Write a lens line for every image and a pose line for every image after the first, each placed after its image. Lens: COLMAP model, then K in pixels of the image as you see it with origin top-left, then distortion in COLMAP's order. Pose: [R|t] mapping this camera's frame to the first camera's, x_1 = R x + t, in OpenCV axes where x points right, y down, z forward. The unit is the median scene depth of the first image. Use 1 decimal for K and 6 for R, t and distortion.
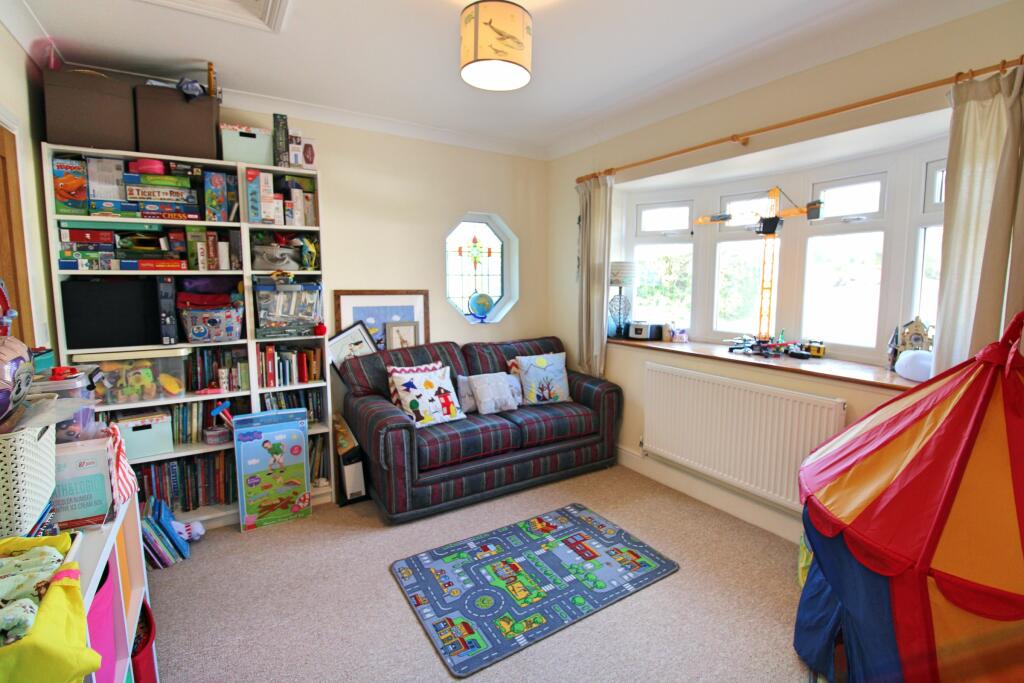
lens RADIAL K [[471.8, 0, 529.9], [0, 471.8, 326.5], [0, 0, 1]] dist [-0.018582, -0.000338]
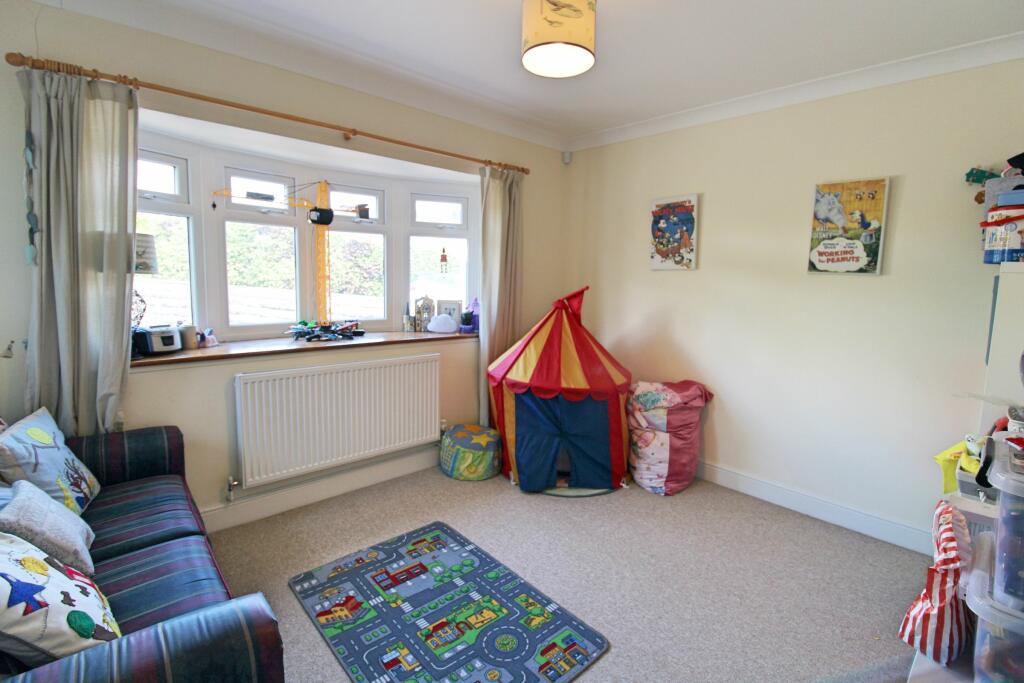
lens RADIAL K [[471.8, 0, 529.9], [0, 471.8, 326.5], [0, 0, 1]] dist [-0.018582, -0.000338]
pose [[-0.183598, -0.109093, 0.976929, -0.749996], [0.071317, 0.989725, 0.123925, -0.080870], [-0.980411, 0.092424, -0.173932, 0.890480]]
